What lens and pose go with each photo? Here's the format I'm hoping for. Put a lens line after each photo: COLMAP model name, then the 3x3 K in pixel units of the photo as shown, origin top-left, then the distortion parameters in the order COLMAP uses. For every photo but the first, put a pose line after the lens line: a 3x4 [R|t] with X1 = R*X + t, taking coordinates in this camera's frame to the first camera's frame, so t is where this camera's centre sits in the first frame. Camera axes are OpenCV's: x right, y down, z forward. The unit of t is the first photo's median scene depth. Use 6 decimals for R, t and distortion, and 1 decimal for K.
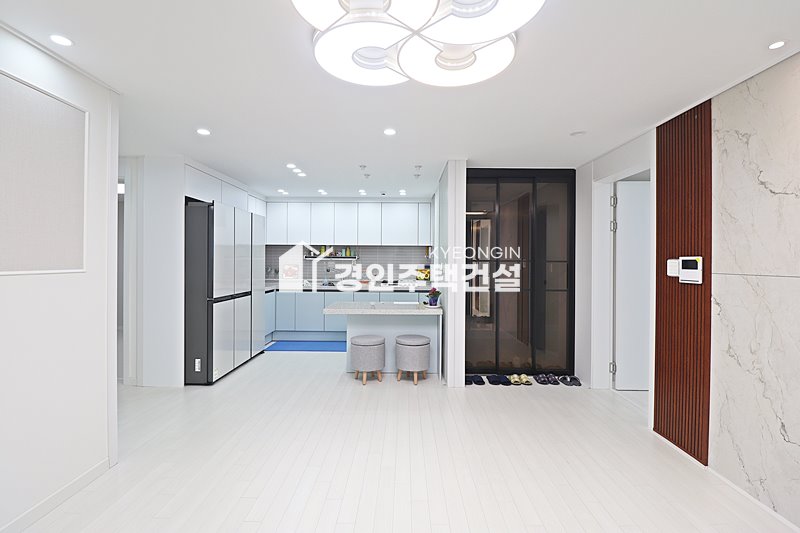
lens RADIAL K [[367.3, 0, 400.2], [0, 367.3, 260.9], [0, 0, 1]] dist [-0.000568, -0.013550]
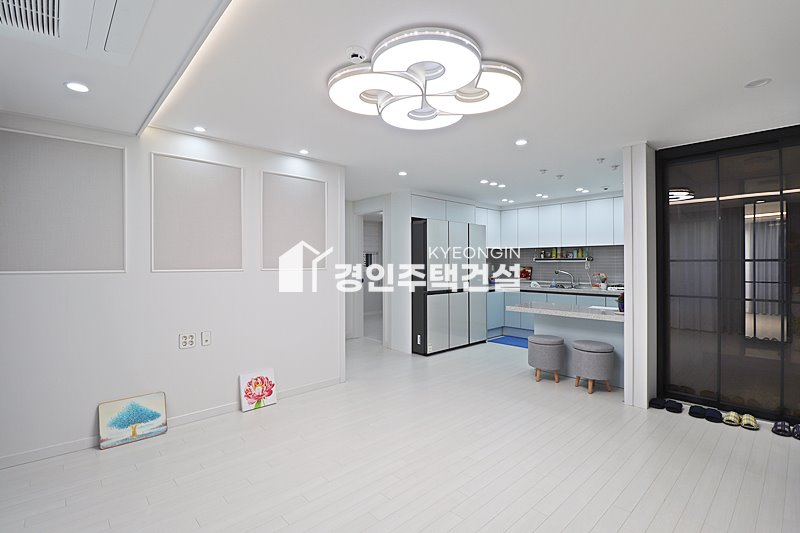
lens RADIAL K [[374.4, 0, 398.5], [0, 374.4, 261.6], [0, 0, 1]] dist [-0.001373, -0.014283]
pose [[0.682817, -0.012878, -0.730476, 0.418293], [0.006553, 0.999912, -0.011503, 0.008012], [0.730560, 0.003068, 0.682841, -0.012110]]
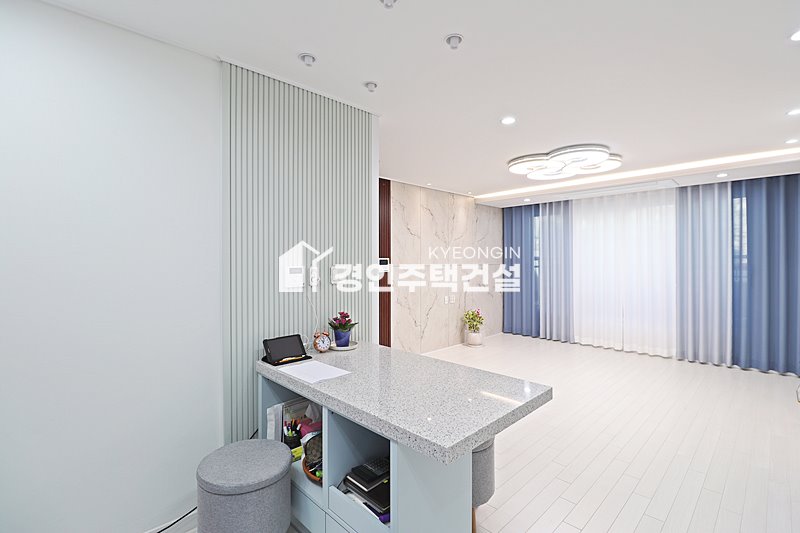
lens RADIAL K [[364.1, 0, 401.6], [0, 364.1, 259.6], [0, 0, 1]] dist [-0.002561, -0.013244]
pose [[-0.702469, -0.003223, 0.711707, -0.387522], [-0.001921, 0.999995, 0.002633, -0.005724], [-0.711712, 0.000483, -0.702471, 1.452784]]
